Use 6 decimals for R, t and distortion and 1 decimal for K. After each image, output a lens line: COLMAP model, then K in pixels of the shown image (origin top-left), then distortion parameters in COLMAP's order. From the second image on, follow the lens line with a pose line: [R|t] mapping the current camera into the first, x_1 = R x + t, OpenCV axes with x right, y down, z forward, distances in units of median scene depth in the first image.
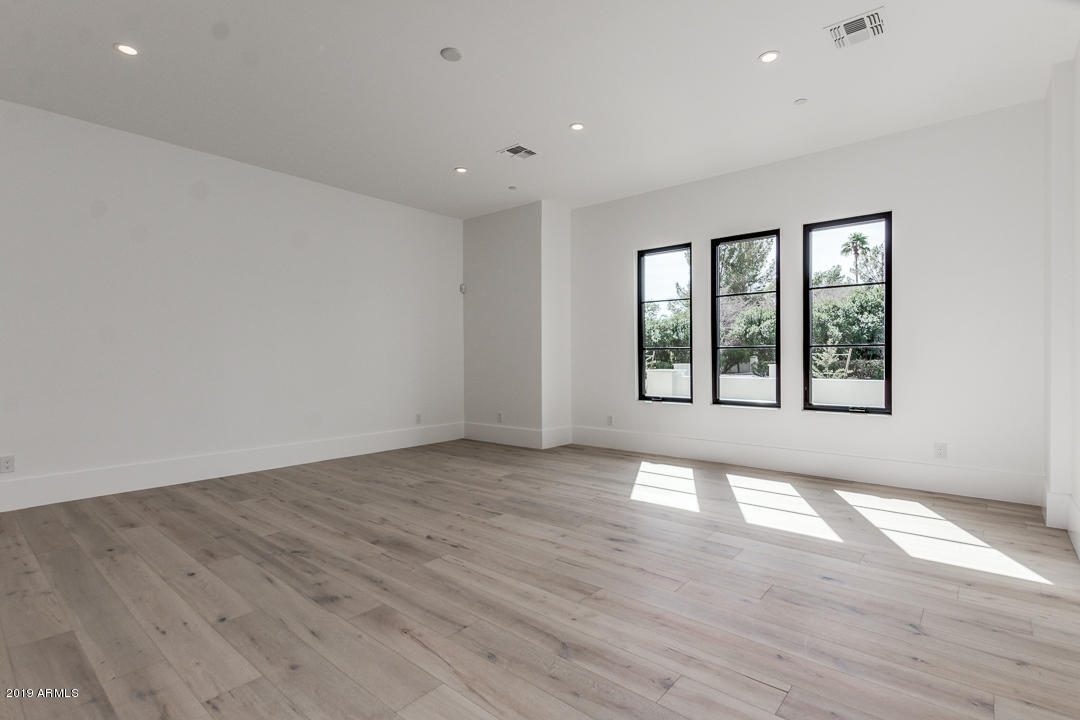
lens RADIAL K [[518.7, 0, 542.6], [0, 518.7, 359.2], [0, 0, 1]] dist [0.001045, -0.000192]
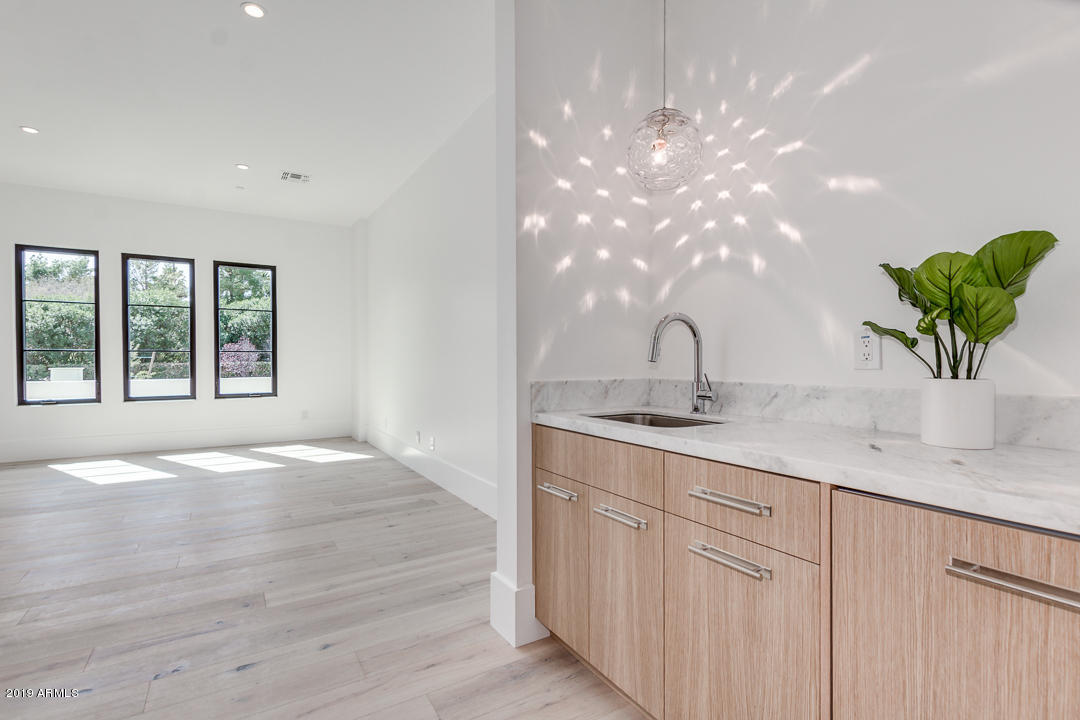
lens RADIAL K [[518.7, 0, 540.9], [0, 518.7, 362.0], [0, 0, 1]] dist [0.001045, -0.000192]
pose [[0.315352, -0.001883, 0.948973, -0.400287], [0.002655, 0.999996, 0.001101, 0.002306], [-0.948971, 0.002172, 0.315355, -0.178914]]
